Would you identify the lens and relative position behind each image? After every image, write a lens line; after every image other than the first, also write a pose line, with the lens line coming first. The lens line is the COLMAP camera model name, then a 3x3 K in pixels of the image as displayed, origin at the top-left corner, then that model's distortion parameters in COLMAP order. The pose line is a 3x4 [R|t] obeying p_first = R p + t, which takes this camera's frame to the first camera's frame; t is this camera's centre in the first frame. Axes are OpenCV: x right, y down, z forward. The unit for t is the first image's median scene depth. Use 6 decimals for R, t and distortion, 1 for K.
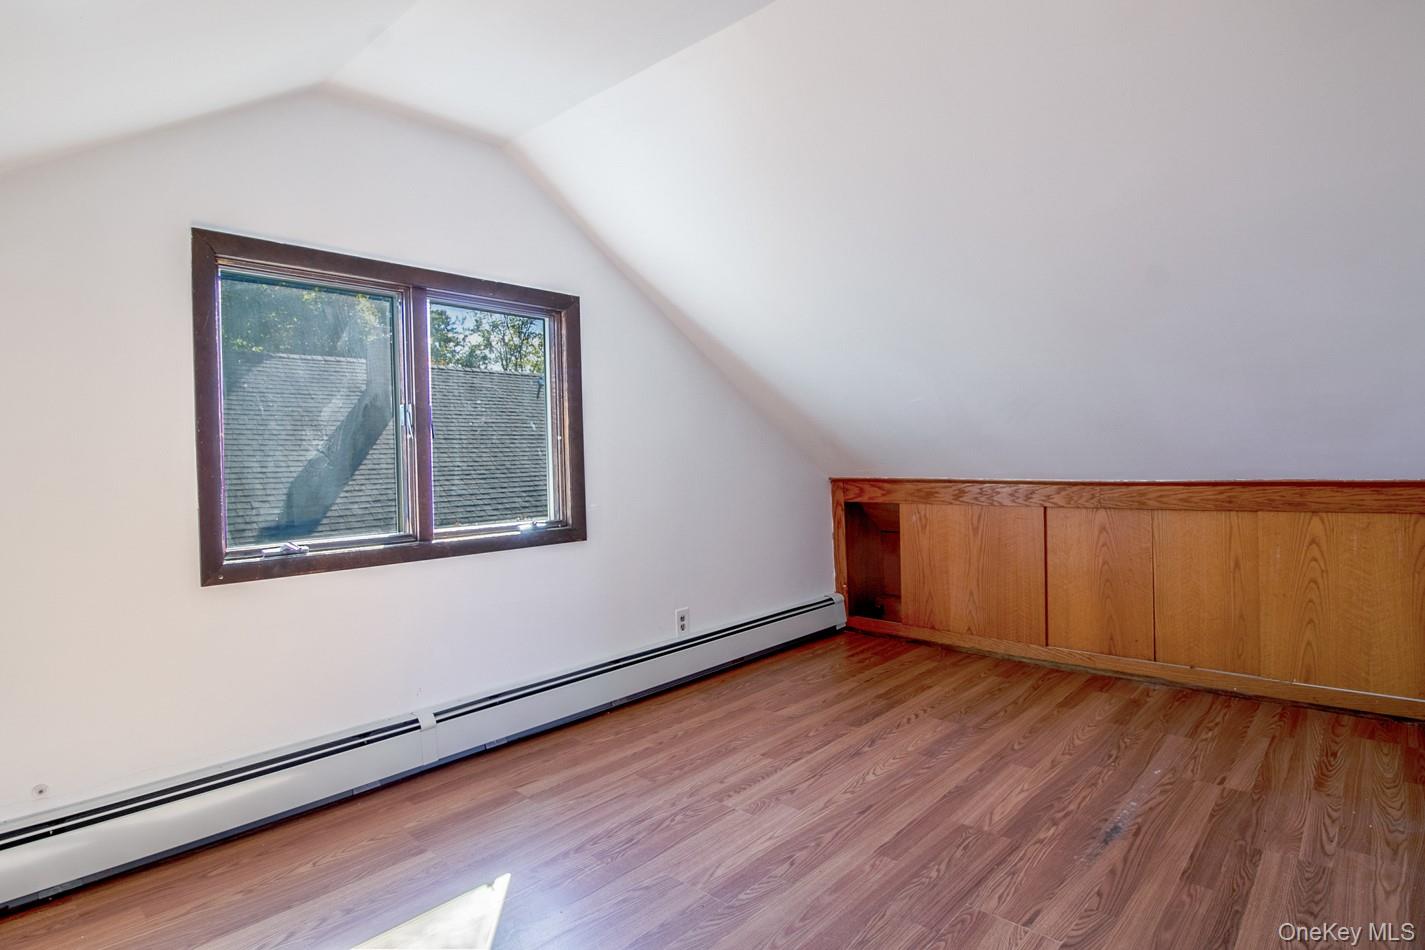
lens RADIAL K [[737.3, 0, 710.7], [0, 737.3, 475.6], [0, 0, 1]] dist [0.003559, -0.011644]
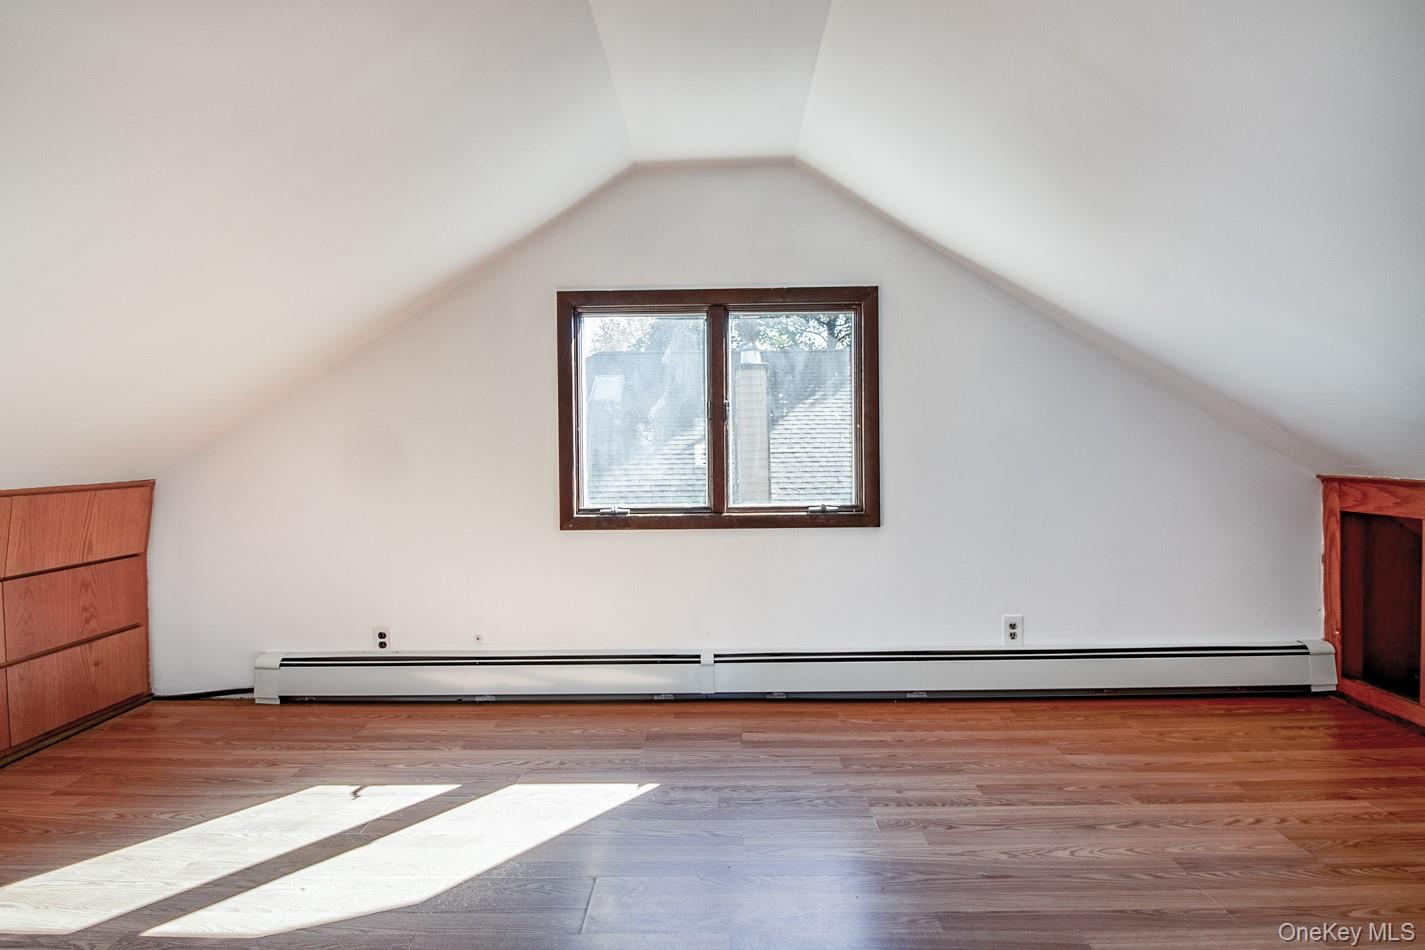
lens RADIAL K [[737.3, 0, 711.3], [0, 737.3, 473.3], [0, 0, 1]] dist [0.003559, -0.011644]
pose [[0.662994, 0.037352, -0.747692, 0.479393], [-0.019730, 0.999279, 0.032425, -0.015806], [0.748364, -0.006746, 0.663254, 0.171544]]
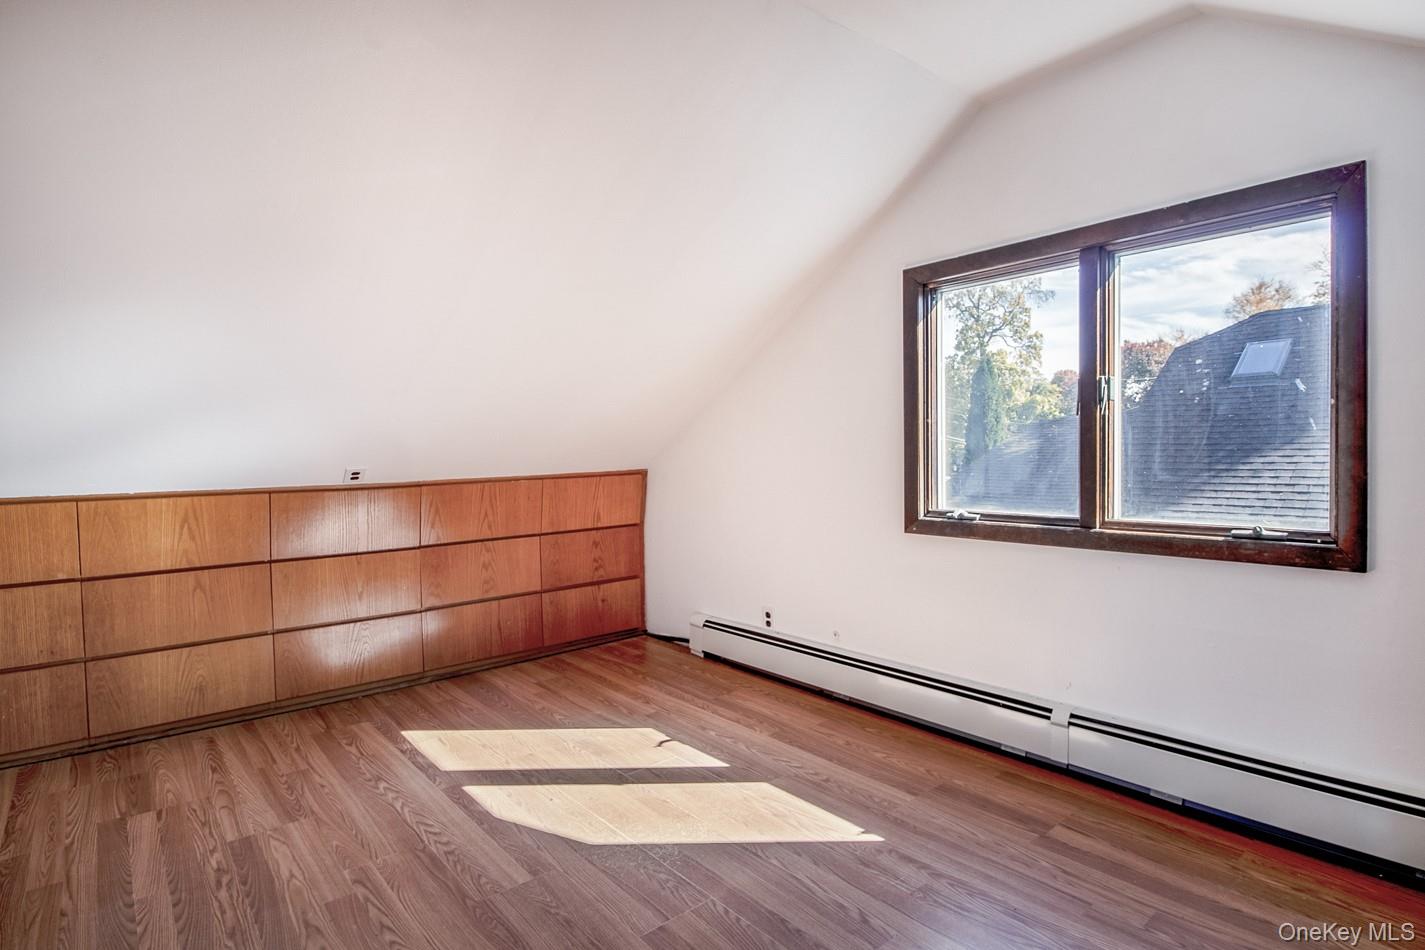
lens RADIAL K [[737.3, 0, 713.2], [0, 737.3, 474.0], [0, 0, 1]] dist [0.003559, -0.011644]
pose [[-0.134650, 0.054435, -0.989397, 0.533560], [-0.001346, 0.998479, 0.055118, -0.025556], [0.990892, 0.008754, -0.134372, 0.619313]]
